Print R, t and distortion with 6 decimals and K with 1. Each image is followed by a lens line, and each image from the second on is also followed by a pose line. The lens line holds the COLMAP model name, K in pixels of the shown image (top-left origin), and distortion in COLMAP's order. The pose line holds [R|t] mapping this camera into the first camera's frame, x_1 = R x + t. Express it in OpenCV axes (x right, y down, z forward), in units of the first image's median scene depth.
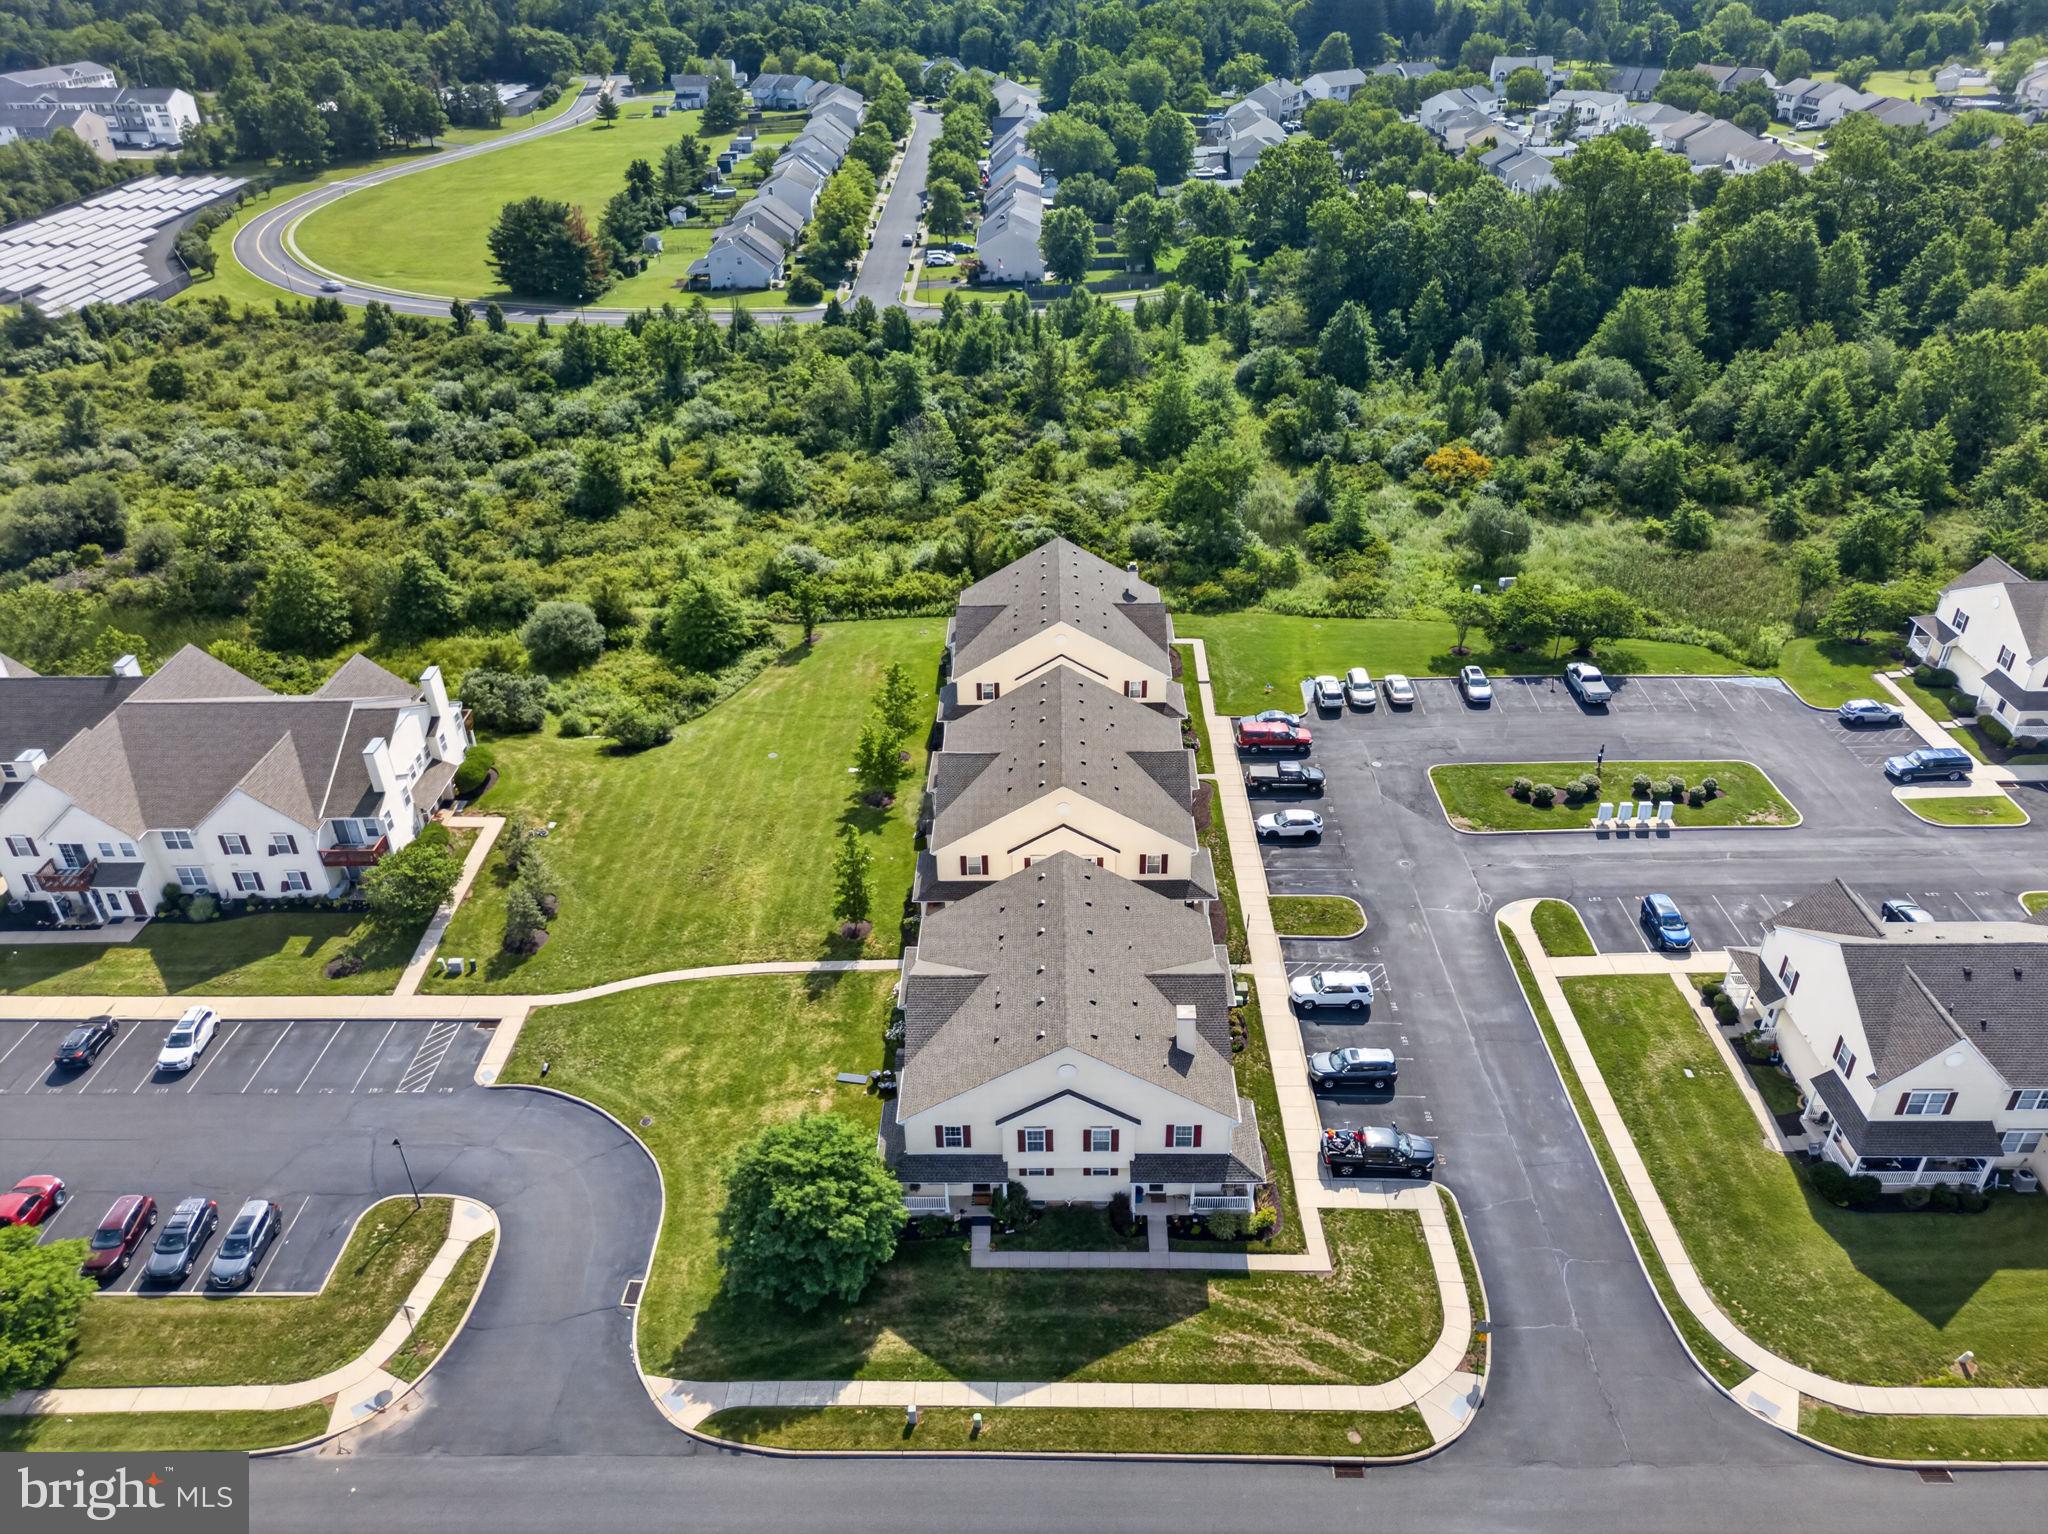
lens RADIAL K [[1455.1, 0, 1007.8], [0, 1455.1, 751.6], [0, 0, 1]] dist [0.050464, -0.029197]
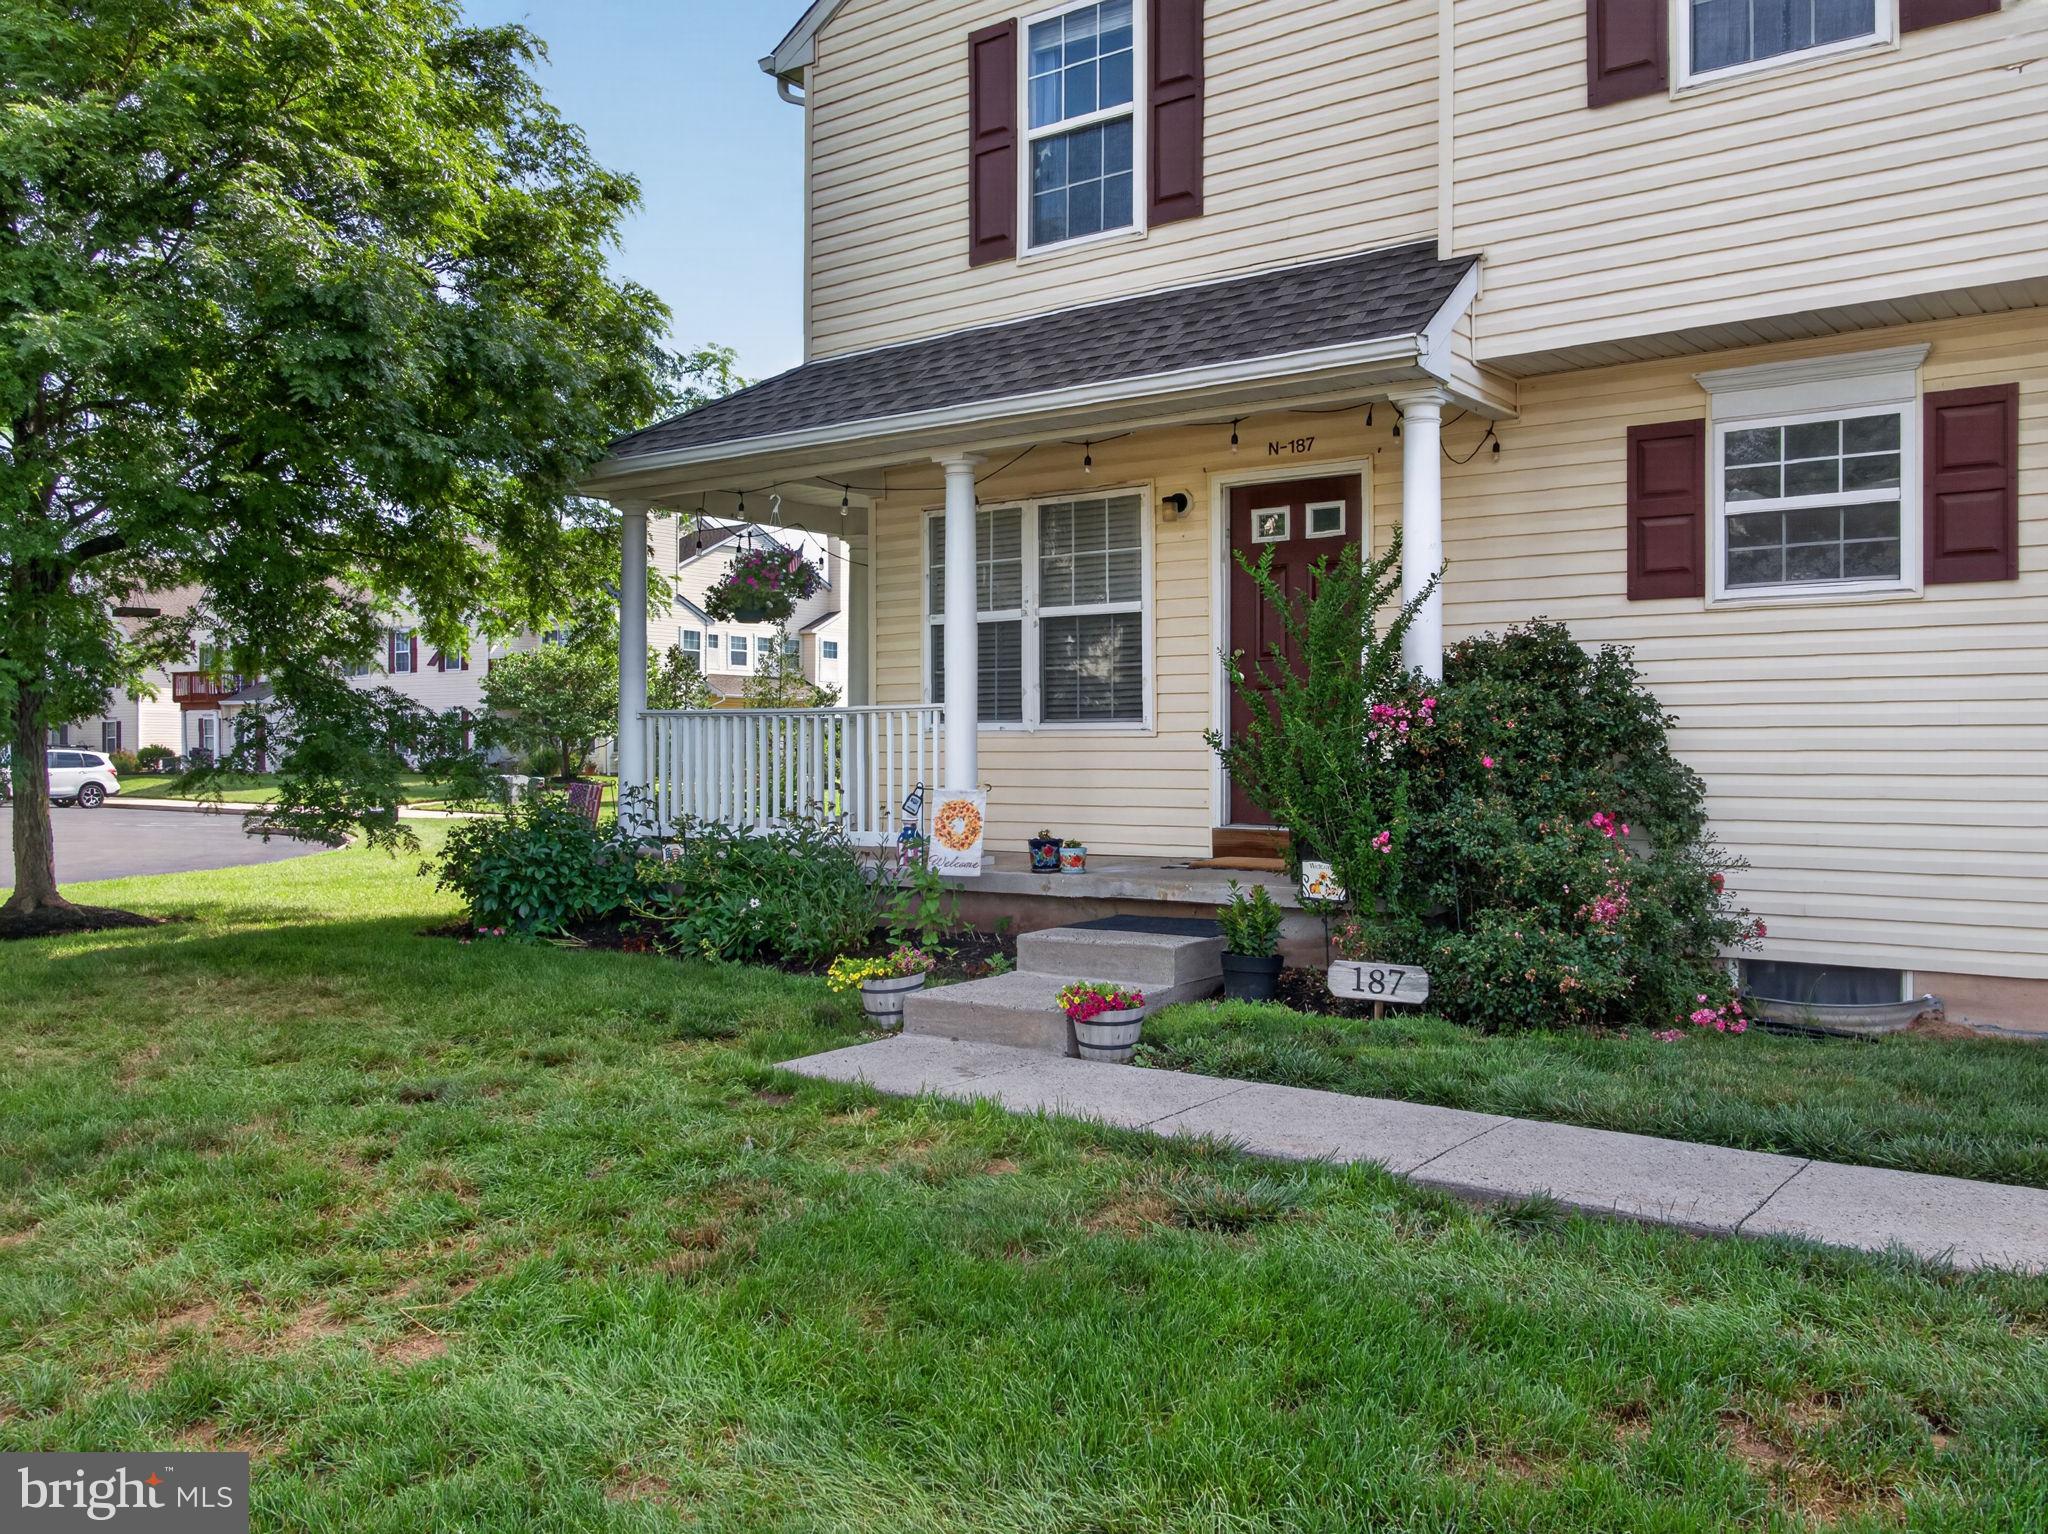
lens RADIAL K [[1667.5, 0, 1024.9], [0, 1667.5, 764.8], [0, 0, 1]] dist [-0.019062, 0.002617]
pose [[0.813414, 0.030380, -0.580891, 0.041119], [-0.315784, 0.861728, -0.397121, 0.358210], [0.488506, 0.506460, 0.710535, 0.901126]]
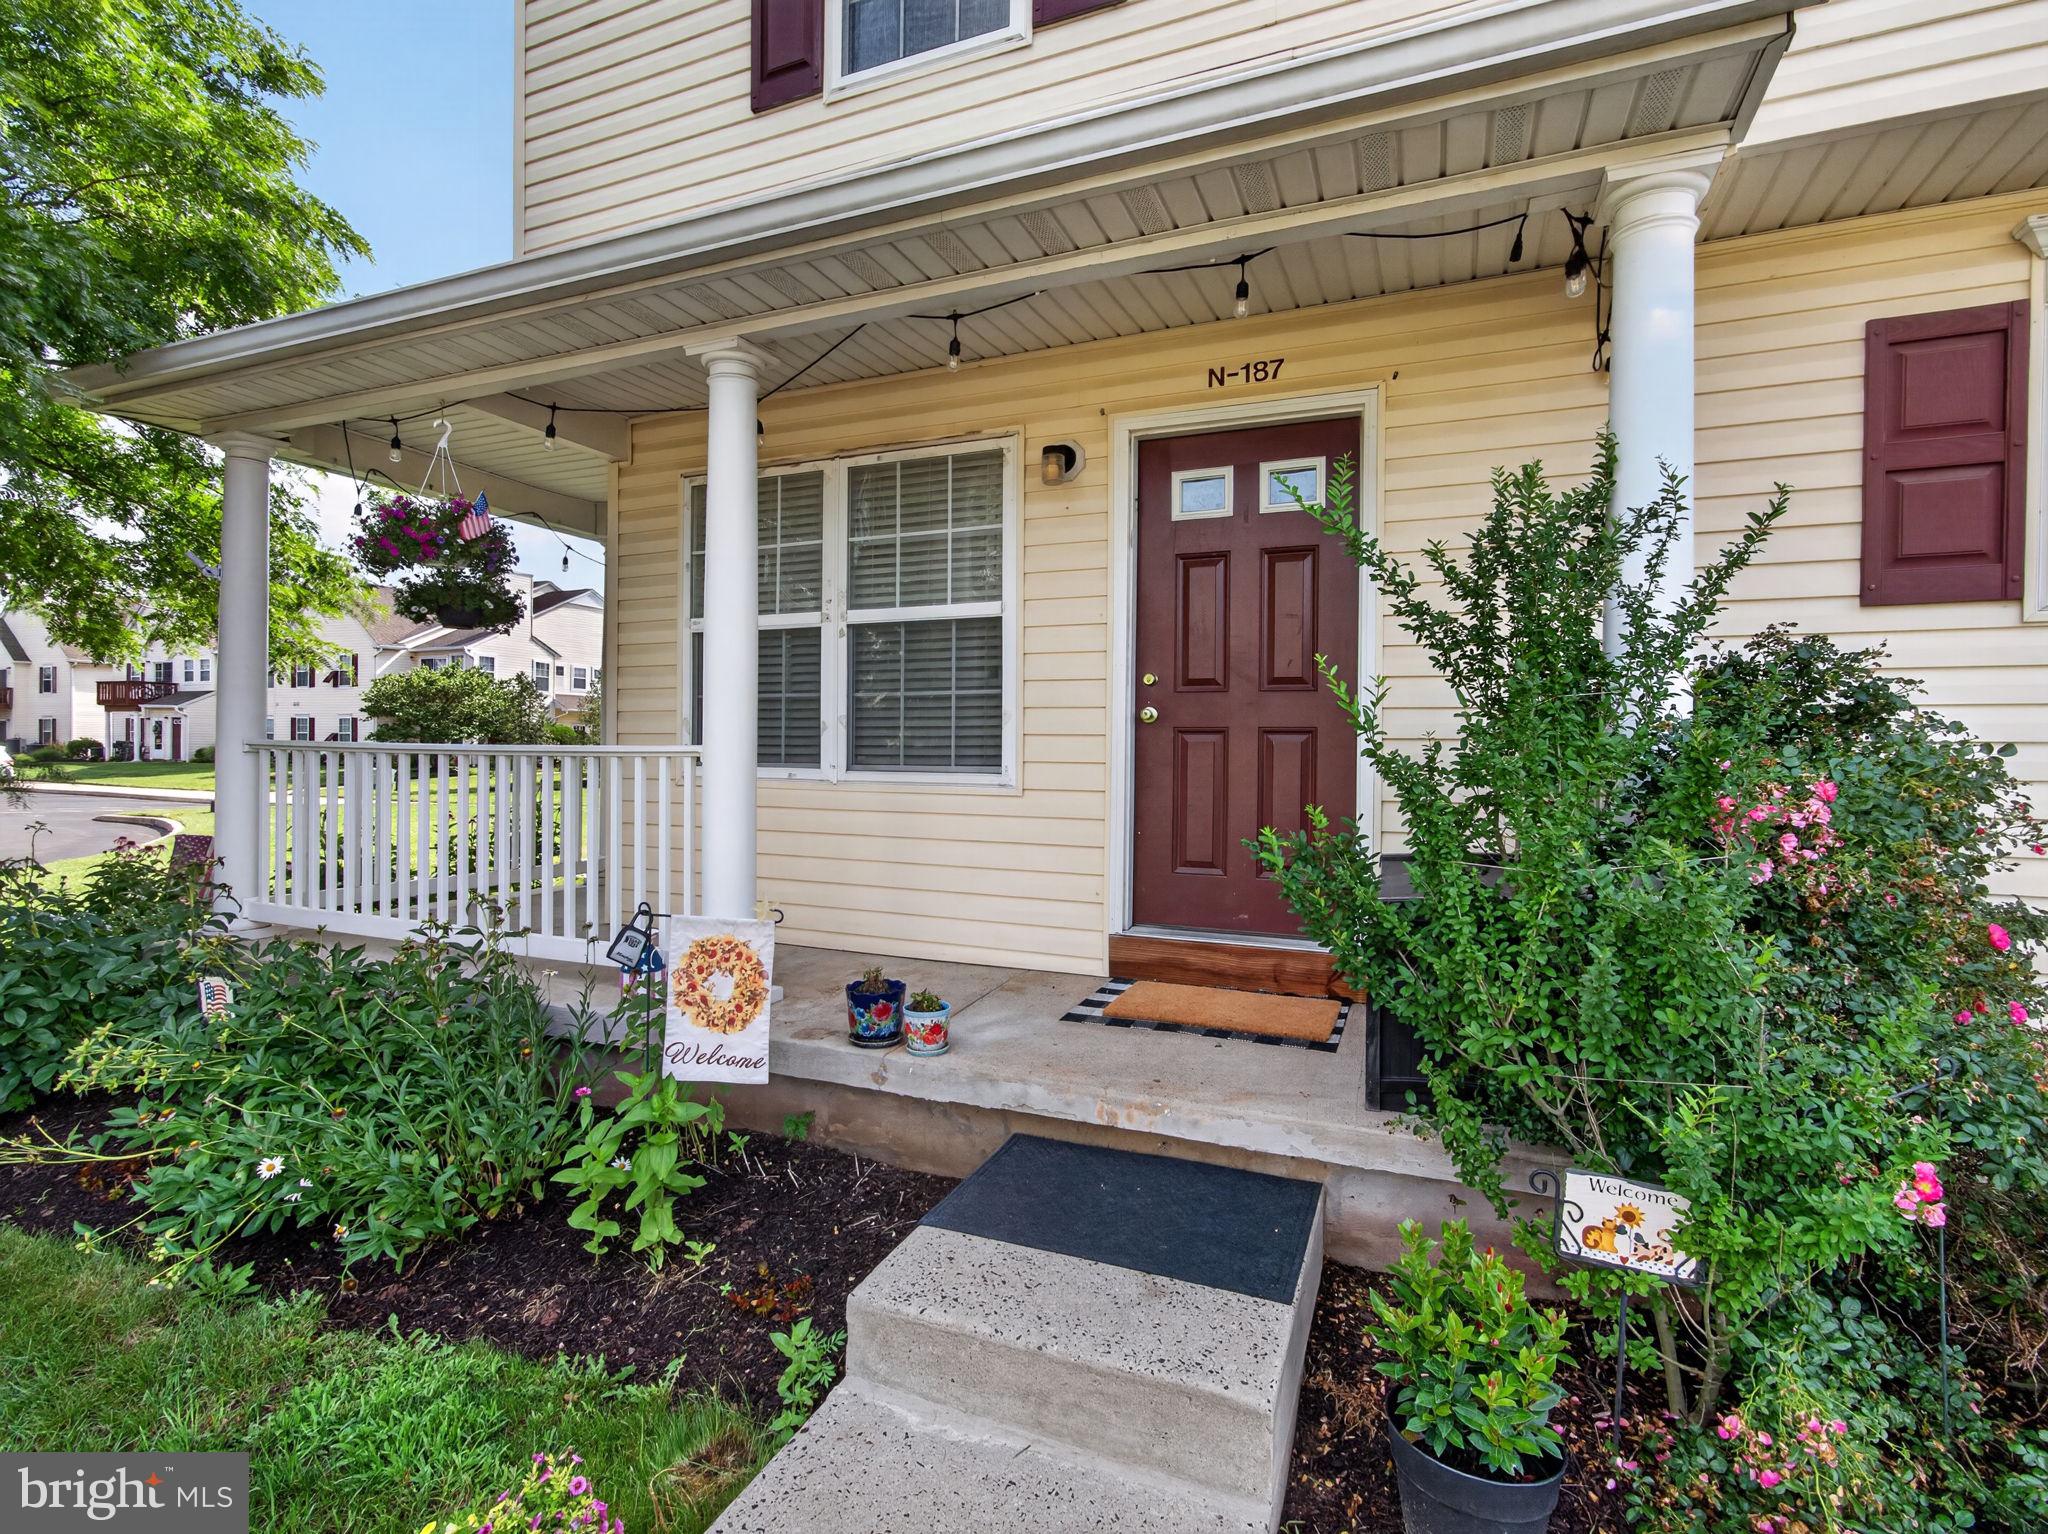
lens RADIAL K [[986.0, 0, 1025.5], [0, 986.0, 756.7], [0, 0, 1]] dist [0.001508, 0.001833]
pose [[0.927915, 0.040155, -0.370623, -0.009148], [-0.221510, 0.859032, -0.461516, 0.322196], [0.299845, 0.510344, 0.806004, 0.956357]]
